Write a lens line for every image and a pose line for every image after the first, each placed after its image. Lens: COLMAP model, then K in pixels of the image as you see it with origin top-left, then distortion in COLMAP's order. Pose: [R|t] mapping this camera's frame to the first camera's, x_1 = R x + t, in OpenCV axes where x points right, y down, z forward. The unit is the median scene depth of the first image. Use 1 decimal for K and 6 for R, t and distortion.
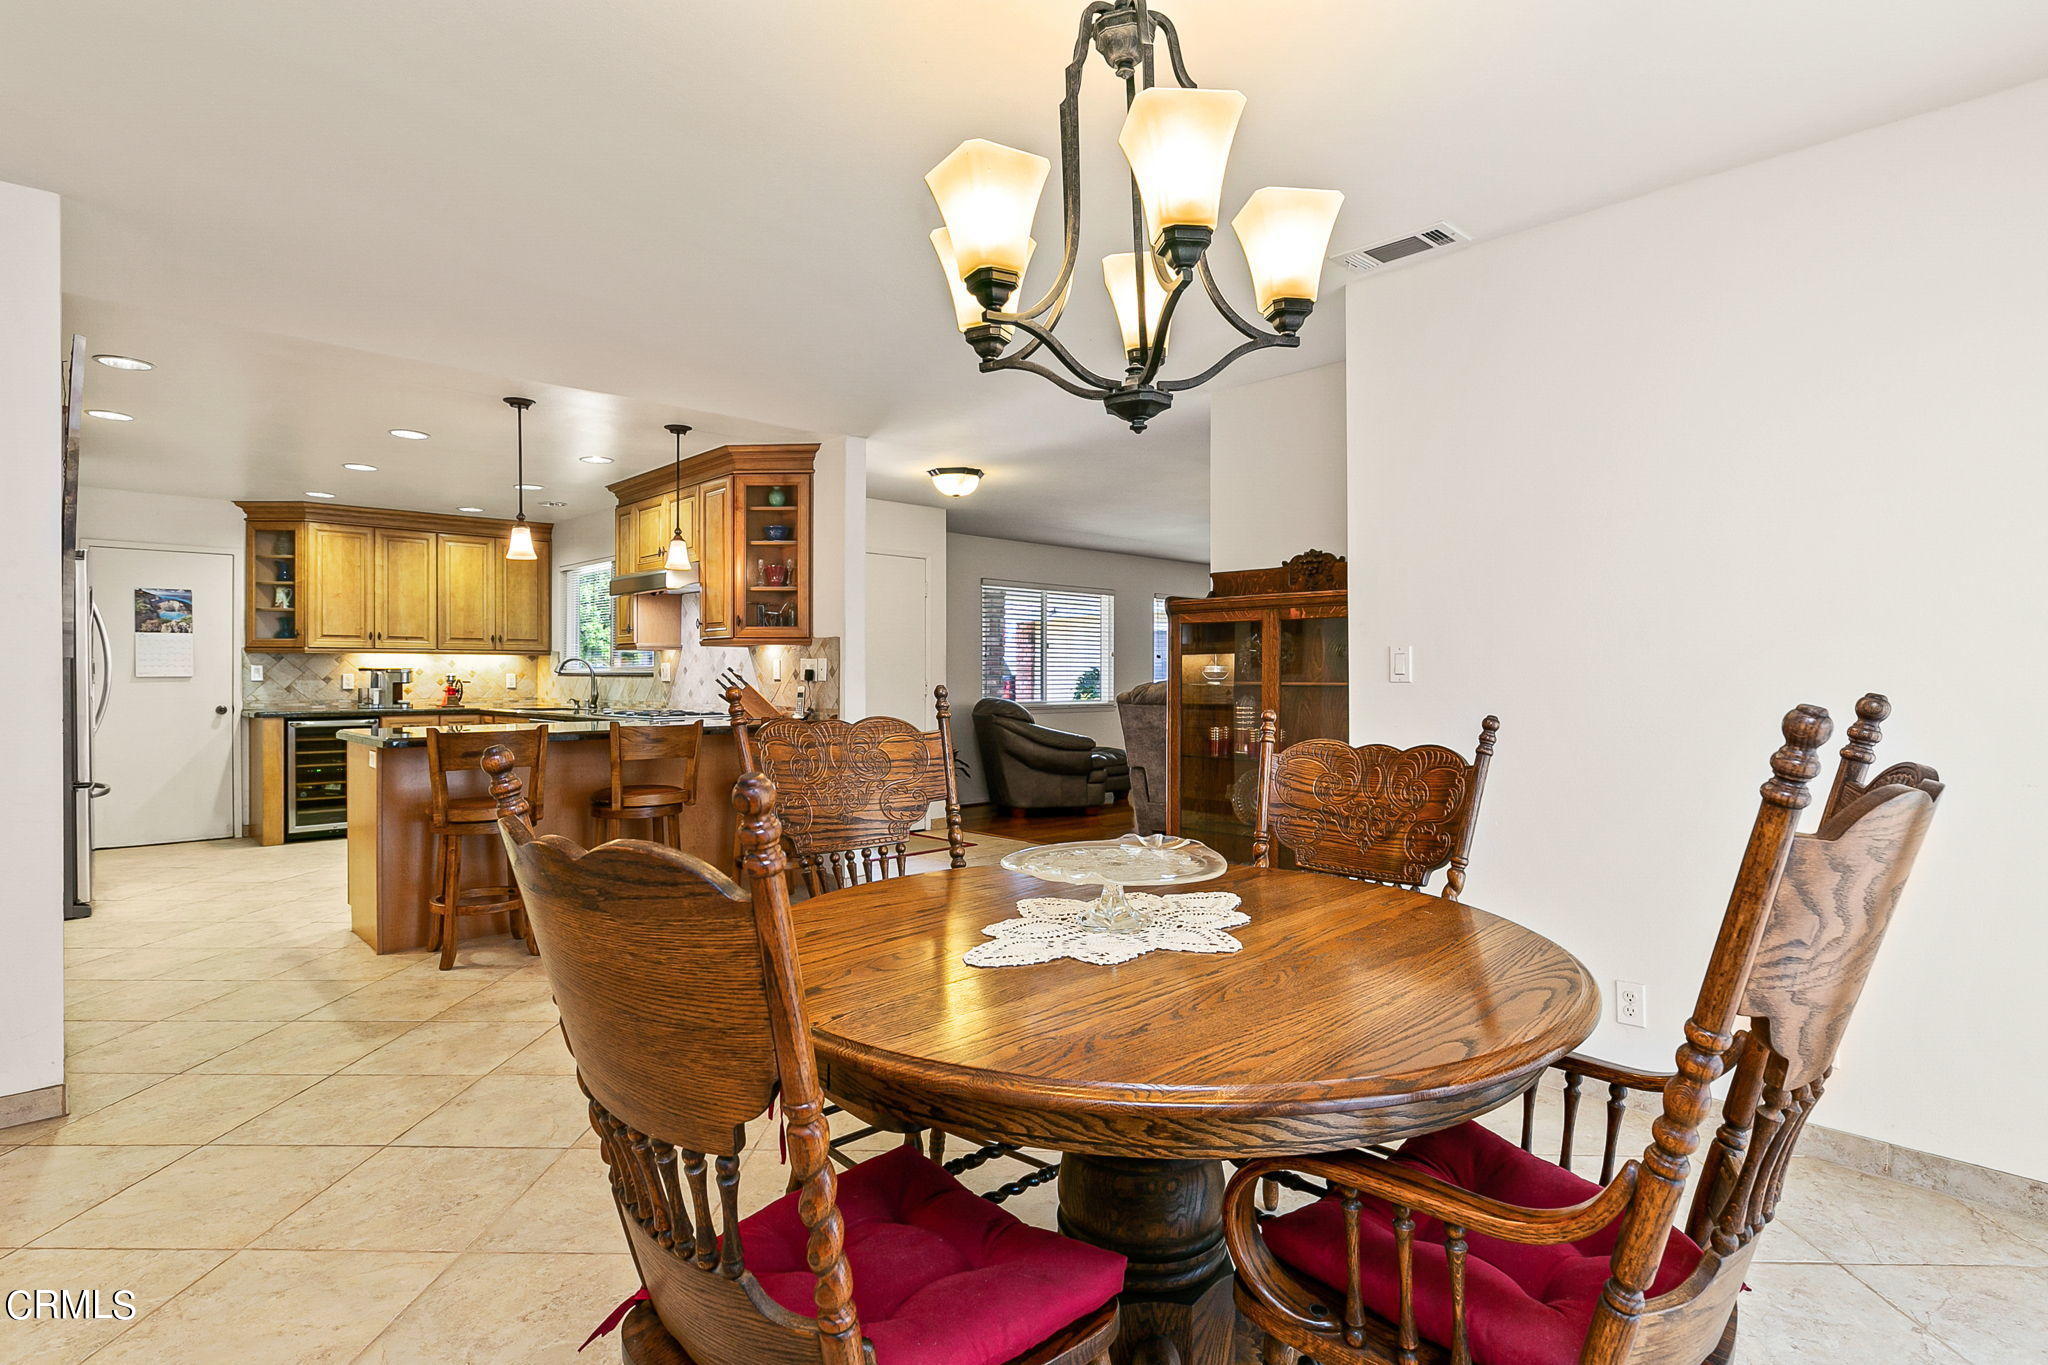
lens RADIAL K [[1009.8, 0, 1020.9], [0, 1009.8, 673.0], [0, 0, 1]] dist [-0.001639, -0.000558]
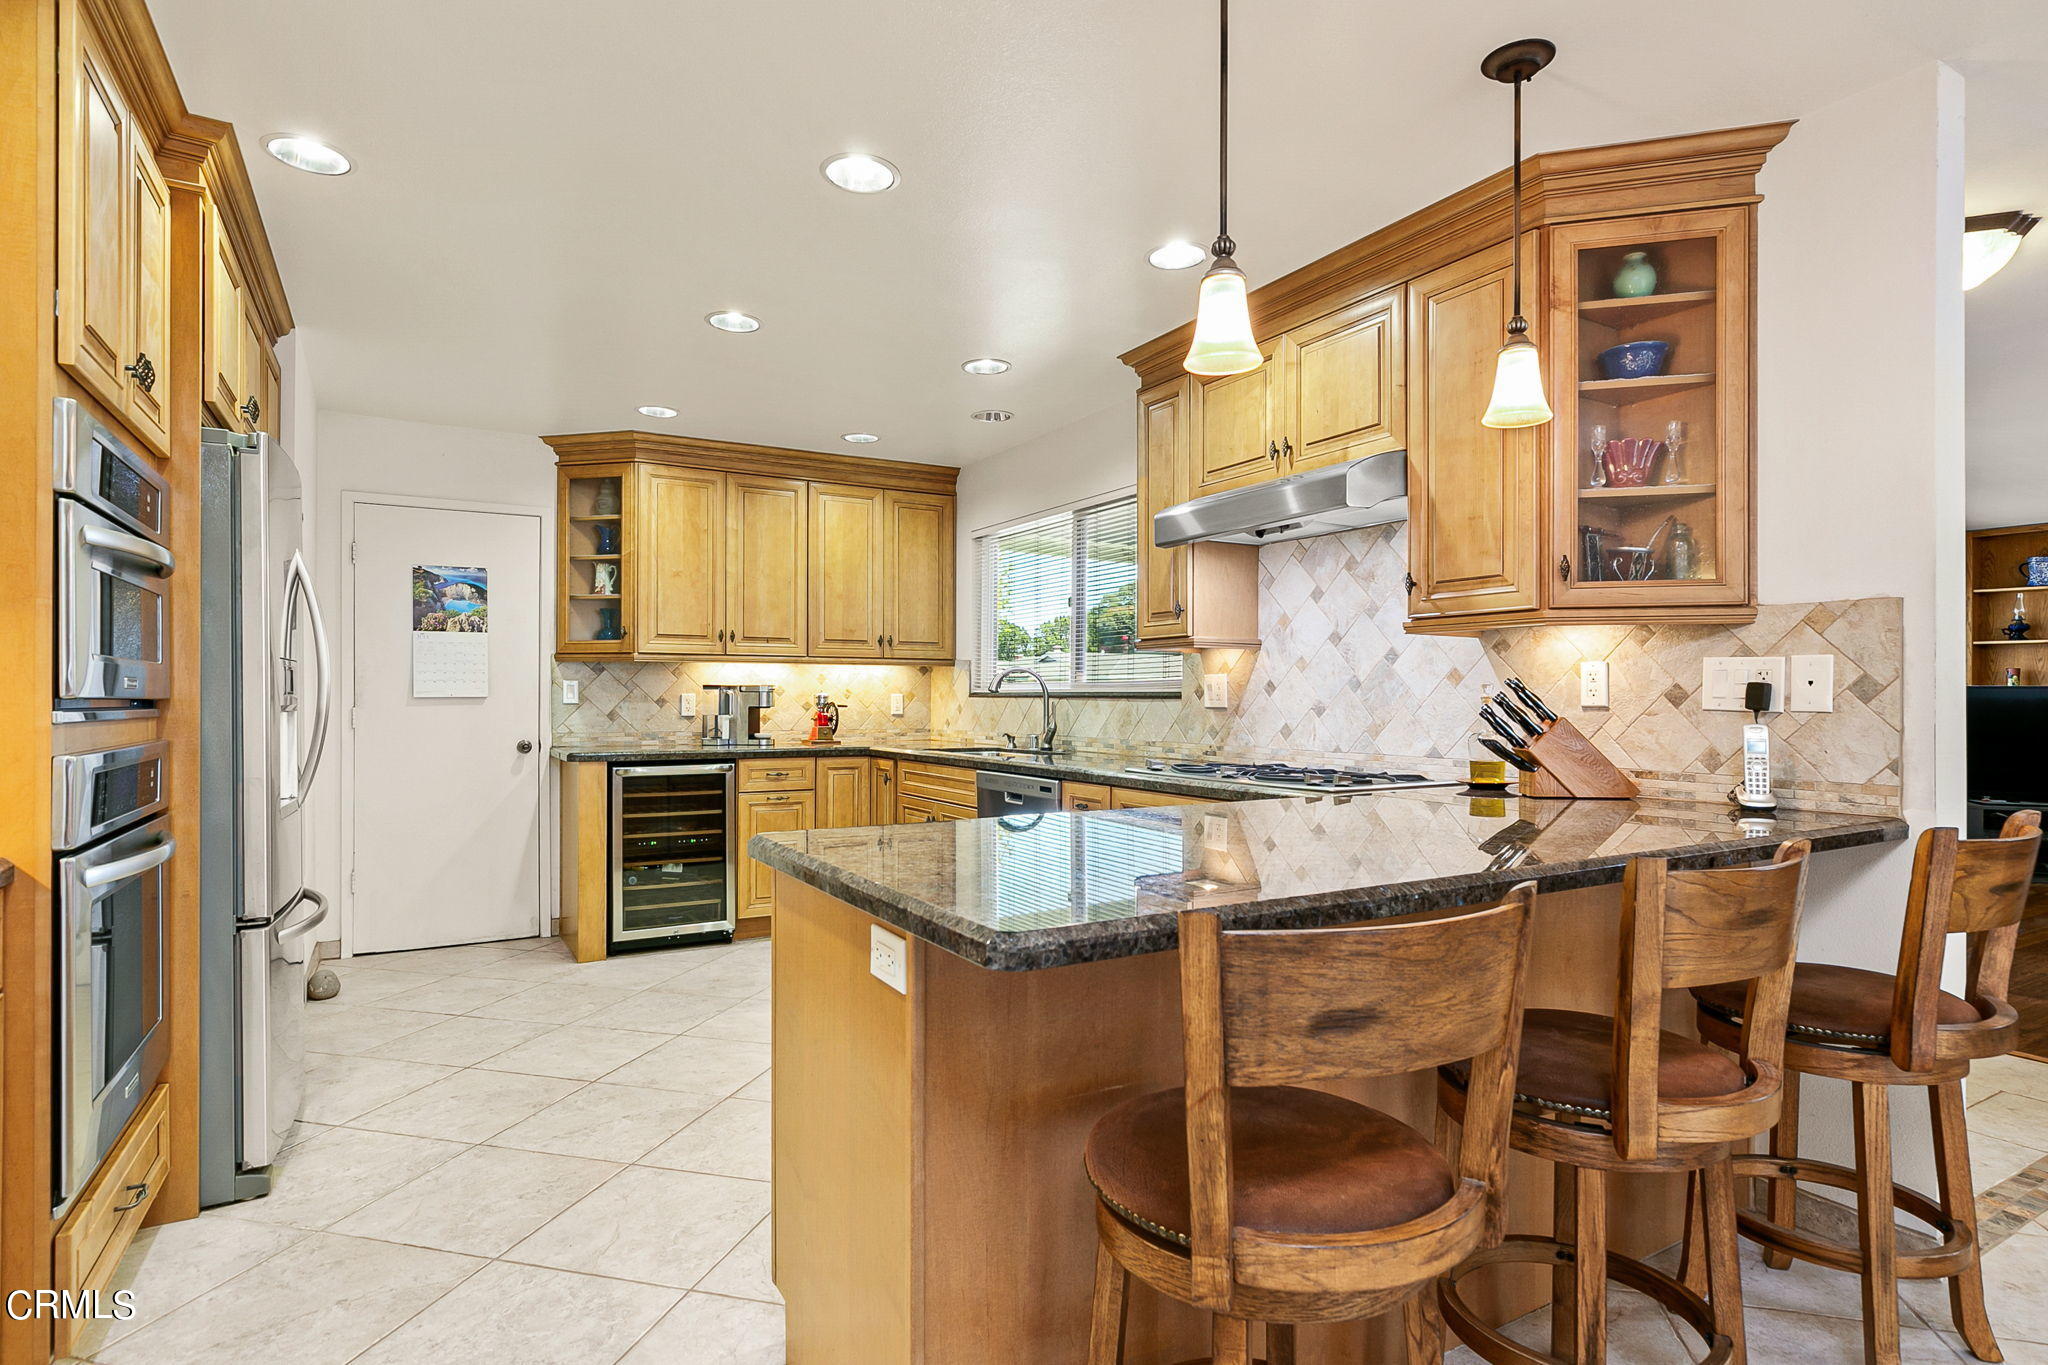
lens RADIAL K [[1050.5, 0, 1023.8], [0, 1050.5, 690.6], [0, 0, 1]] dist [-0.000694, -0.000003]
pose [[0.971261, 0.000456, -0.238015, -0.296737], [-0.001399, 0.999992, -0.003793, 0.001281], [0.238011, 0.004017, 0.971254, 0.390918]]
